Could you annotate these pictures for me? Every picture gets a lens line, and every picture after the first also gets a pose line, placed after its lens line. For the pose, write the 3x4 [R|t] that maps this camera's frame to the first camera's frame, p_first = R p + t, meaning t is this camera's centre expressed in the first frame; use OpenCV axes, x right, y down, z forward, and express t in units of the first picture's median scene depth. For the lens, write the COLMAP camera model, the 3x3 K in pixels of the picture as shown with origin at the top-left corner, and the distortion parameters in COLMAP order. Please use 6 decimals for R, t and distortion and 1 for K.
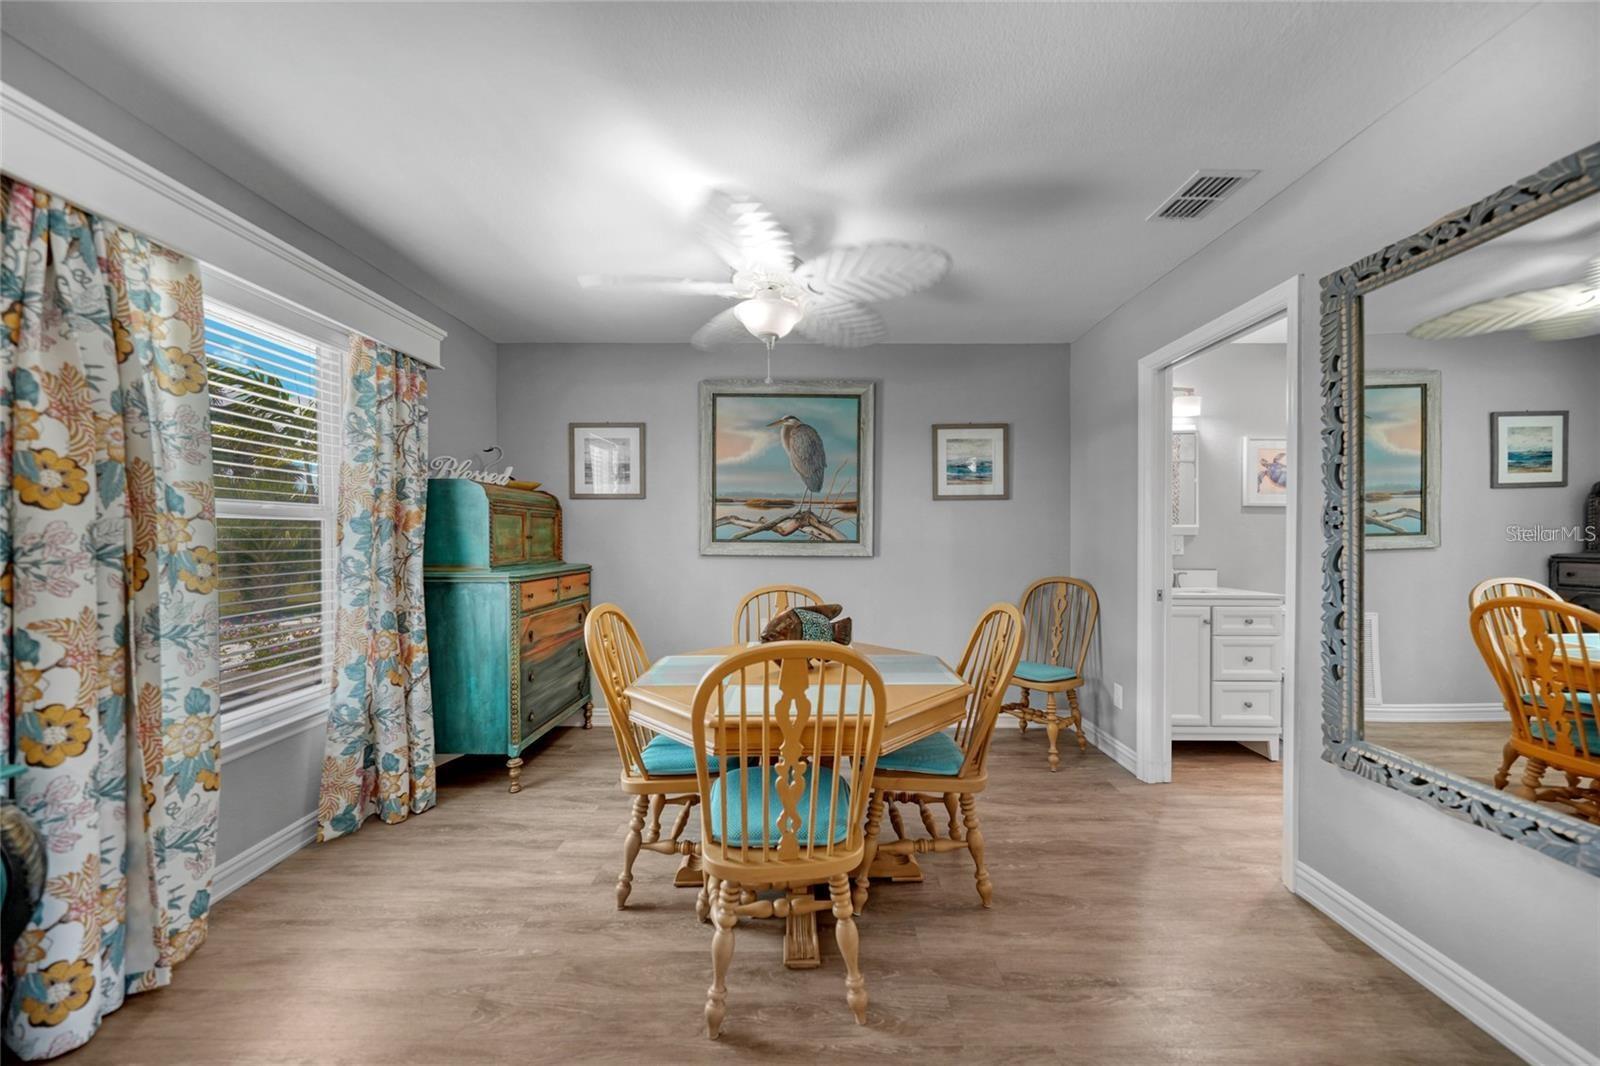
lens RADIAL K [[600.5, 0, 833.7], [0, 600.5, 541.6], [0, 0, 1]] dist [0.009128, 0.000073]
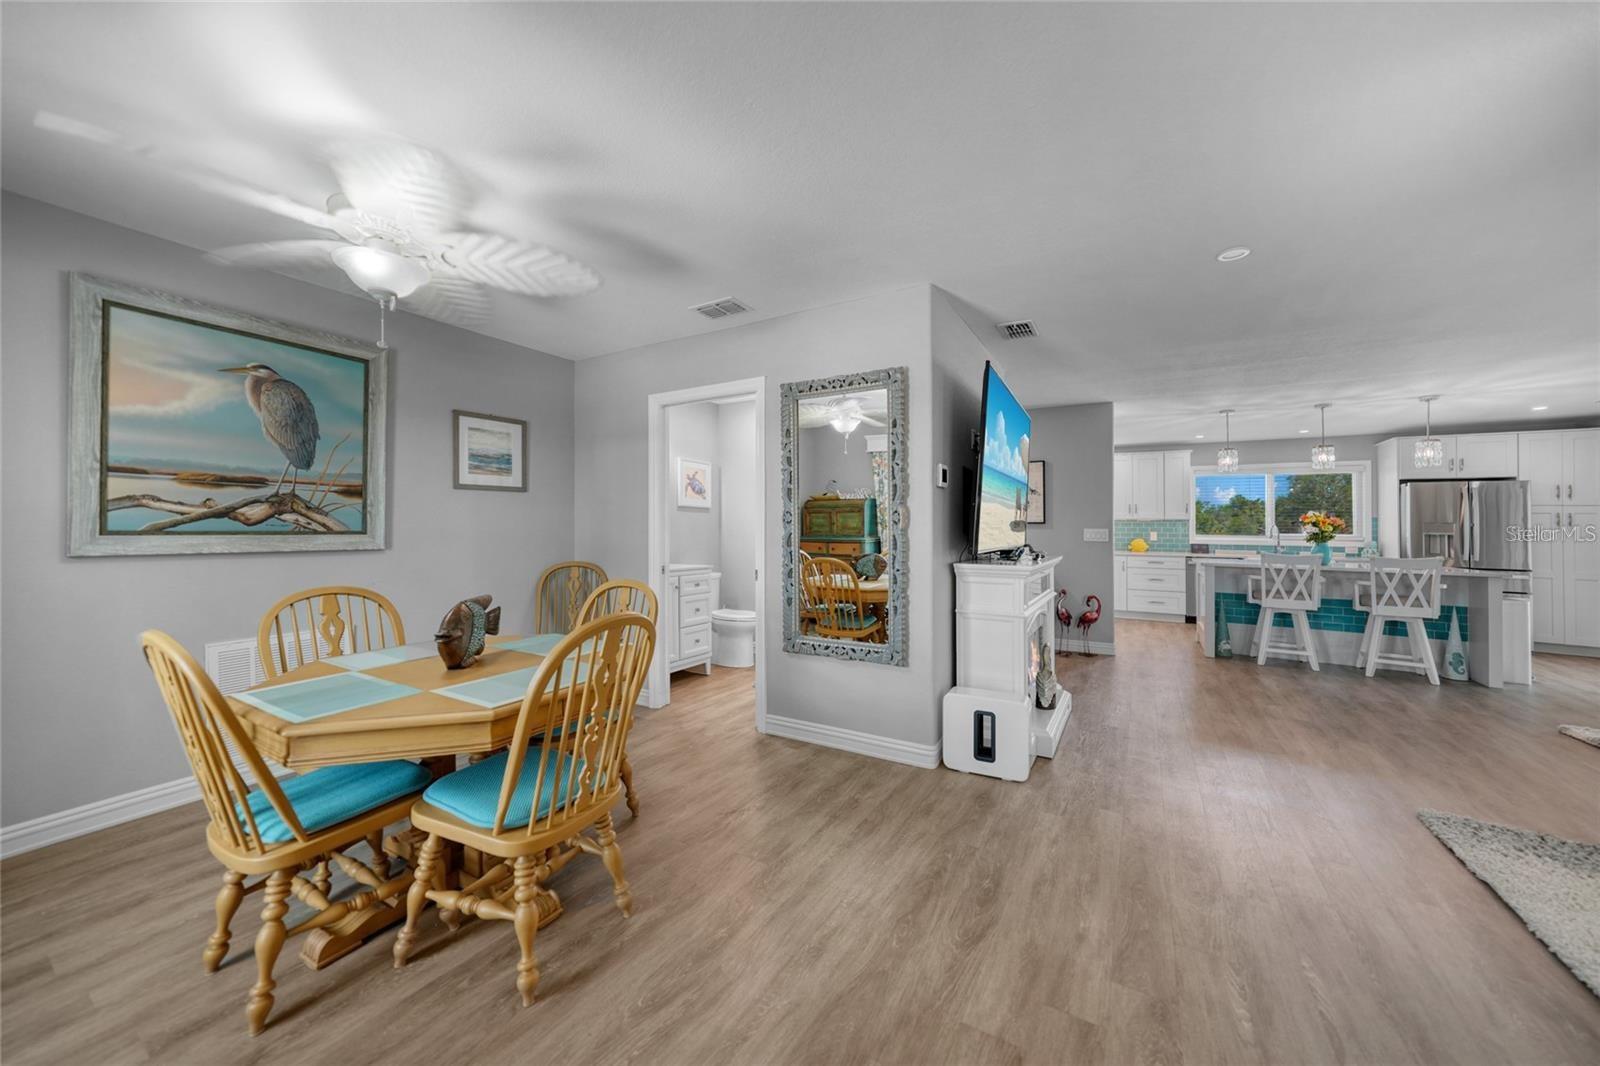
lens RADIAL K [[539.4, 0, 865.8], [0, 539.4, 536.0], [0, 0, 1]] dist [0.011787, 0.000116]
pose [[0.468635, -0.012988, 0.883297, -0.333943], [0.002385, 0.999907, 0.013437, -0.003622], [-0.883389, -0.004191, 0.468622, 0.016972]]
